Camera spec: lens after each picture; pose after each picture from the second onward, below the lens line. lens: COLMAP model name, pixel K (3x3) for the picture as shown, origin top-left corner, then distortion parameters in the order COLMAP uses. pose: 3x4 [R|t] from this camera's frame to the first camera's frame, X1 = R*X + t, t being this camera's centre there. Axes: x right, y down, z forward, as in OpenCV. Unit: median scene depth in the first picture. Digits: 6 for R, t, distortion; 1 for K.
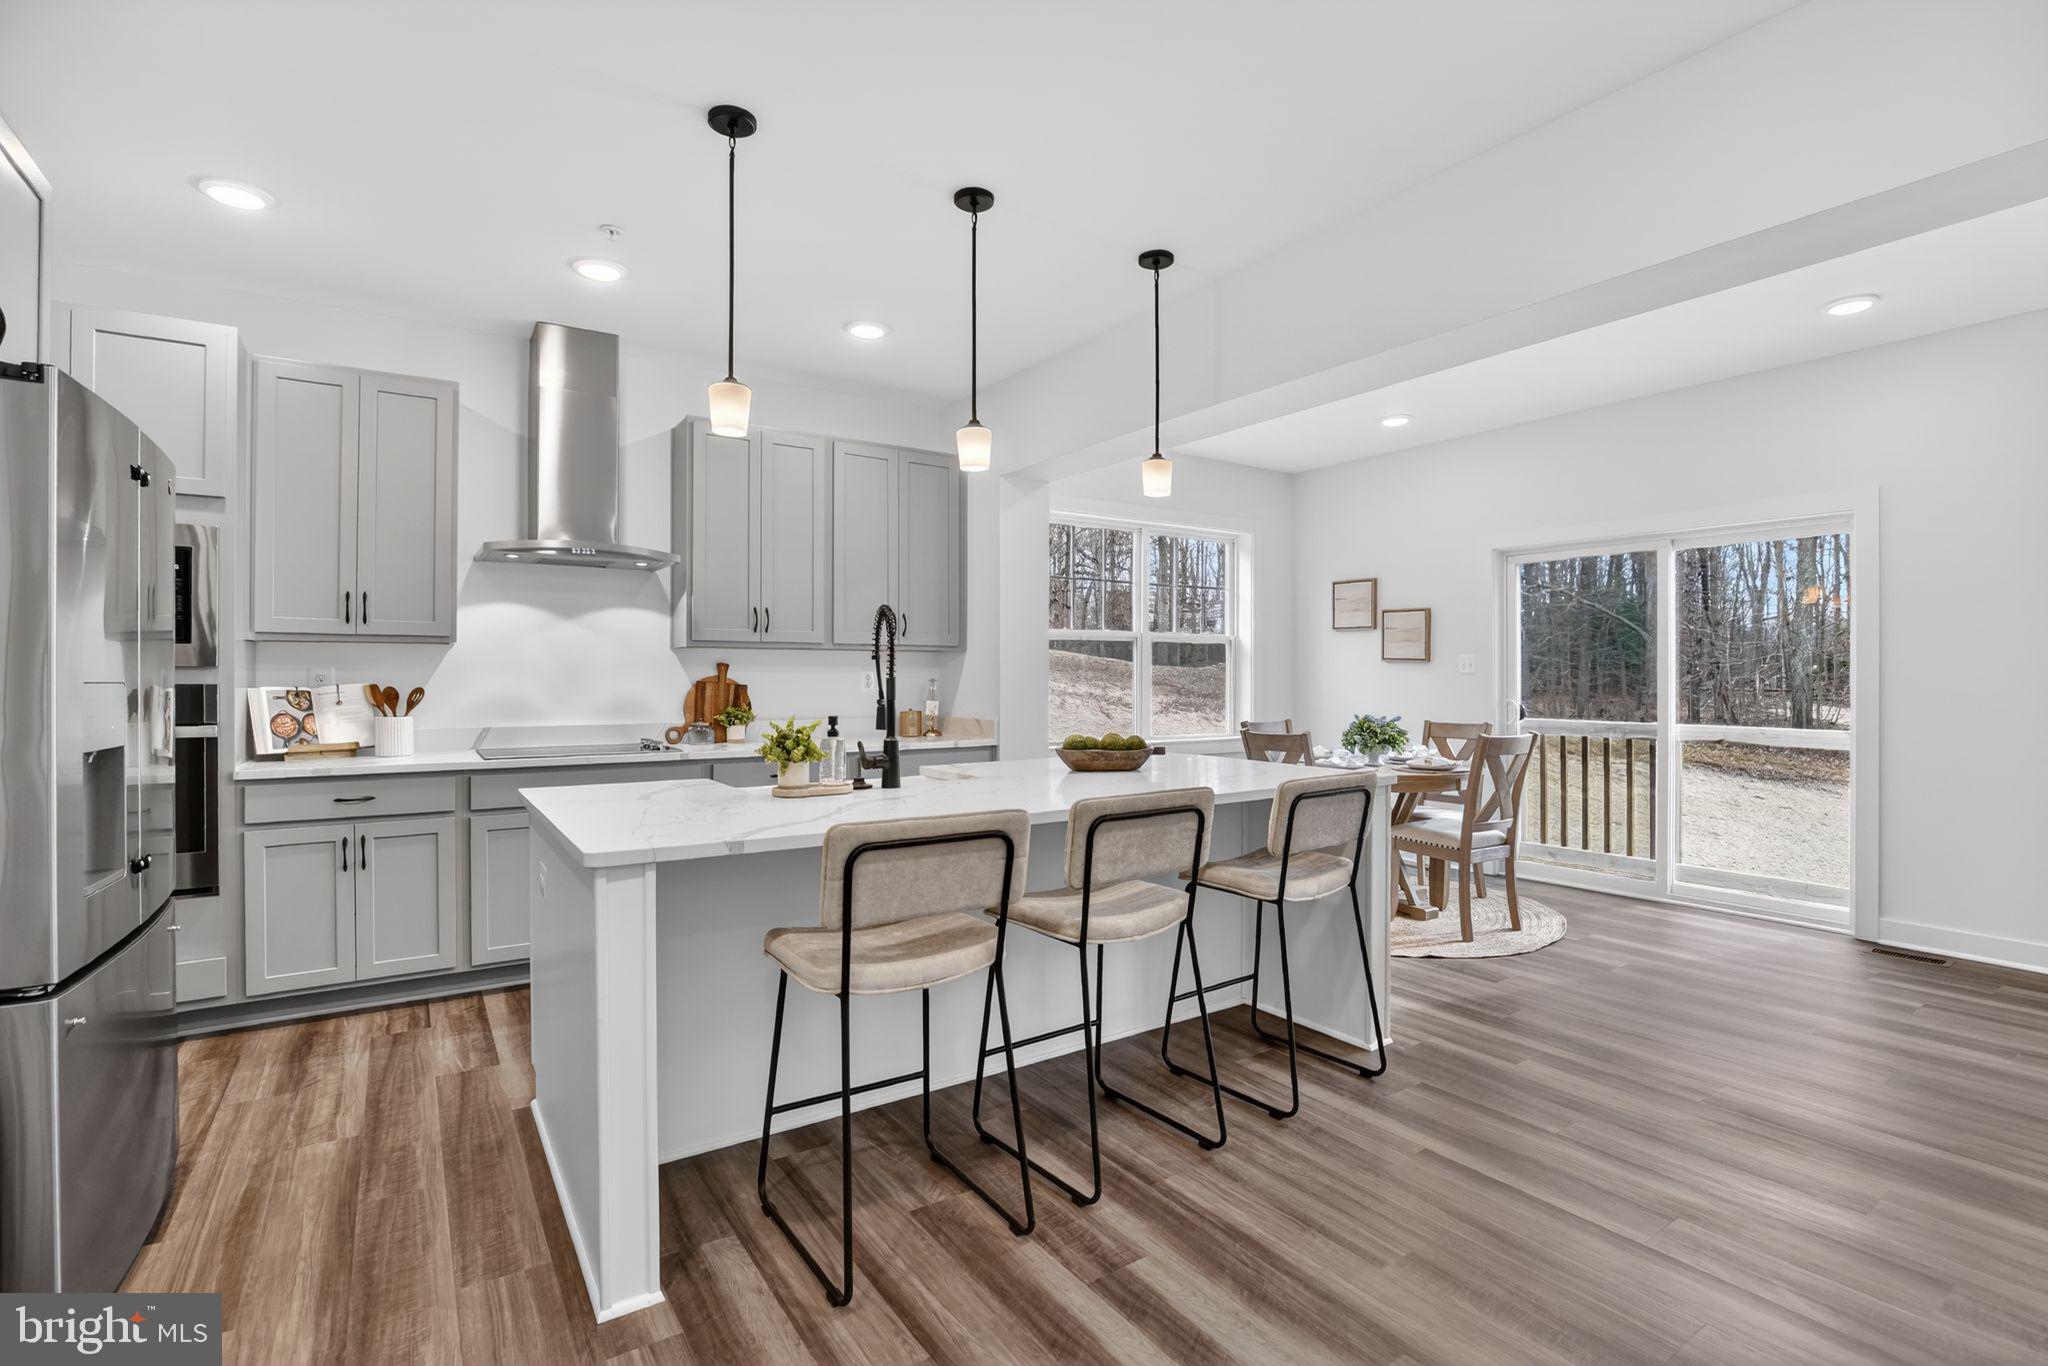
lens RADIAL K [[990.4, 0, 1027.3], [0, 990.4, 667.7], [0, 0, 1]] dist [-0.023423, 0.002791]
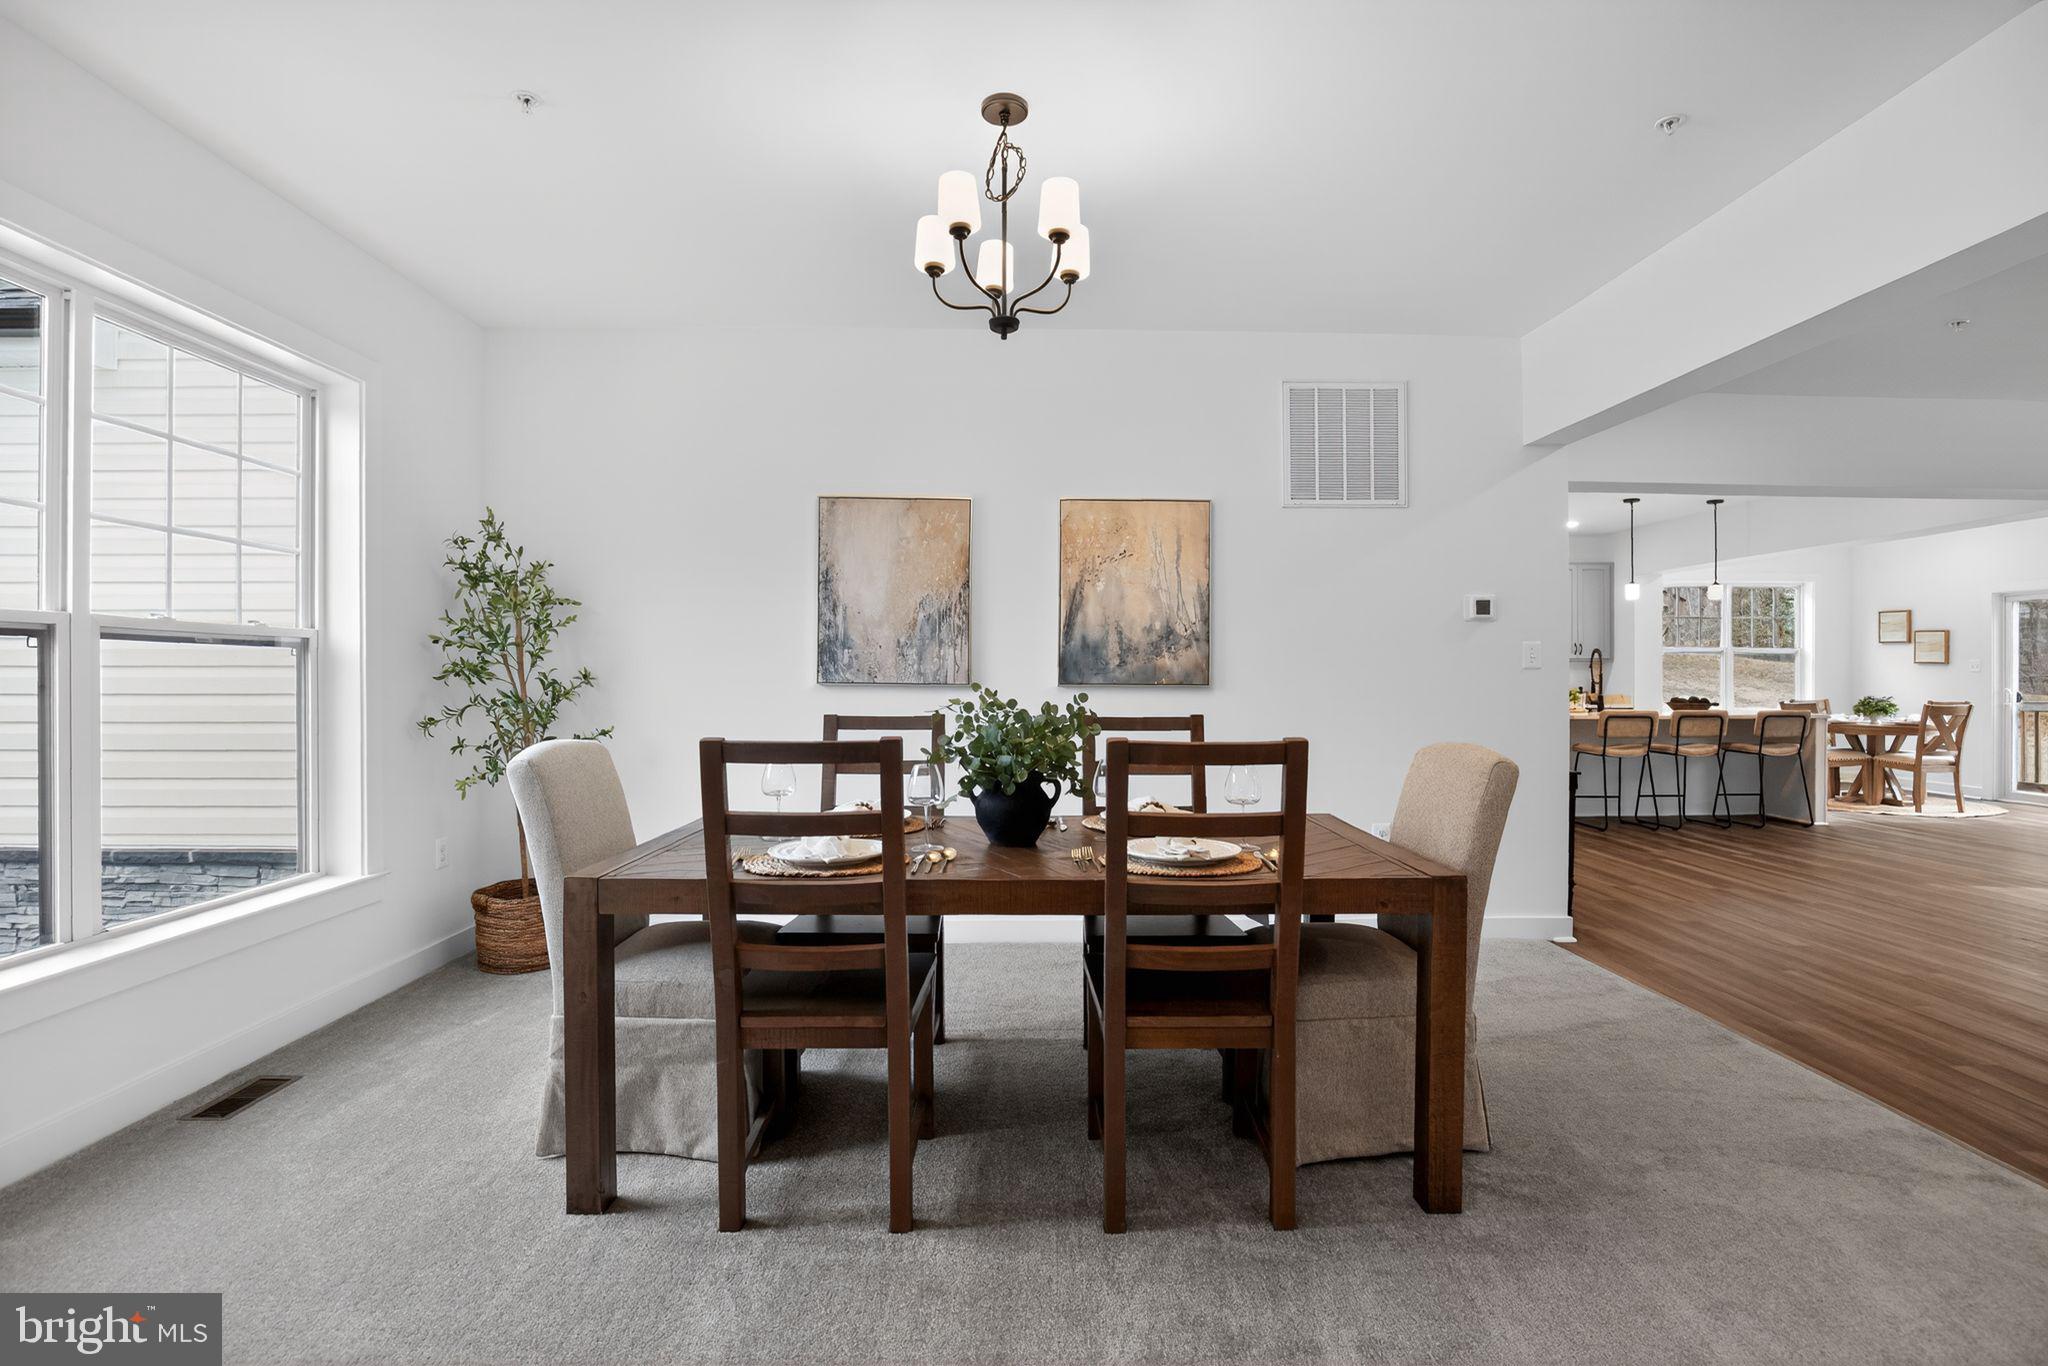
lens RADIAL K [[990.4, 0, 1025.6], [0, 990.4, 681.7], [0, 0, 1]] dist [-0.023423, 0.002791]
pose [[0.851591, 0.005361, -0.524179, -0.036507], [0.004935, 0.999821, 0.018243, -0.017714], [0.524184, -0.018123, 0.851412, -1.339689]]
